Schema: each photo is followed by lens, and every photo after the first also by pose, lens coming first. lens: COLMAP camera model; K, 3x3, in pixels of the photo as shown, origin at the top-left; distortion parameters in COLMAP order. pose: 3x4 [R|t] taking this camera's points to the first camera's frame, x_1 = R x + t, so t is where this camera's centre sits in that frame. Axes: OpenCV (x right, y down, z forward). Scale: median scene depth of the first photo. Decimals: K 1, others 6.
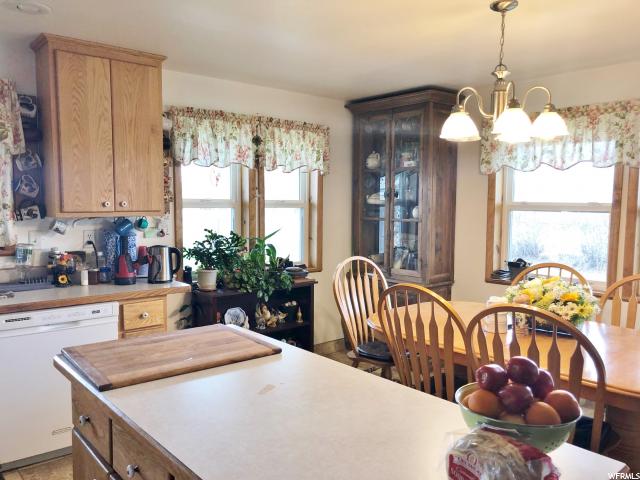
lens RADIAL K [[532.5, 0, 319.9], [0, 532.5, 240.7], [0, 0, 1]] dist [-0.009937, -0.000503]
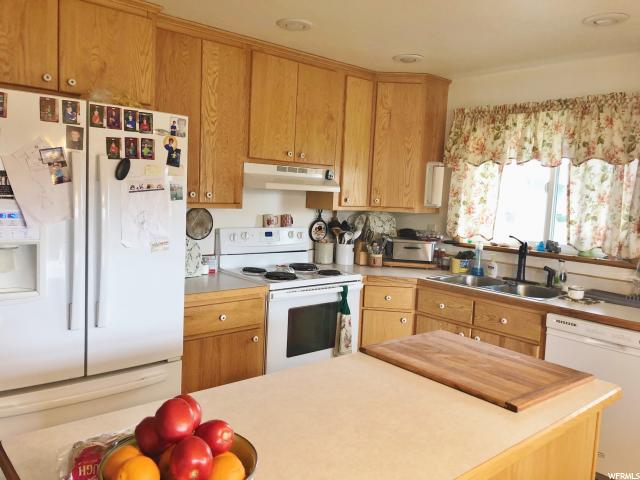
lens RADIAL K [[532.5, 0, 318.7], [0, 532.5, 238.6], [0, 0, 1]] dist [-0.009937, -0.000503]
pose [[0.046967, 0.101796, -0.993696, 0.661333], [-0.142119, 0.985355, 0.094224, -0.067838], [0.988735, 0.136798, 0.060746, 0.656799]]
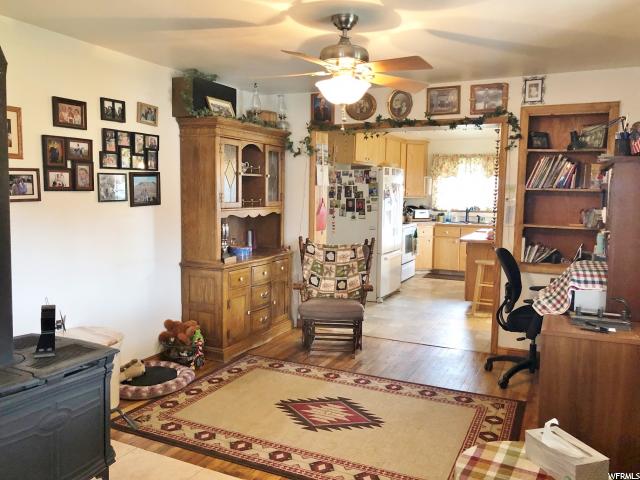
lens RADIAL K [[532.5, 0, 321.2], [0, 532.5, 241.0], [0, 0, 1]] dist [-0.009937, -0.000503]
pose [[0.437608, 0.096049, -0.894021, 1.698777], [-0.092230, 0.993829, 0.061626, 0.047067], [0.894423, 0.055487, 0.443766, -0.661634]]
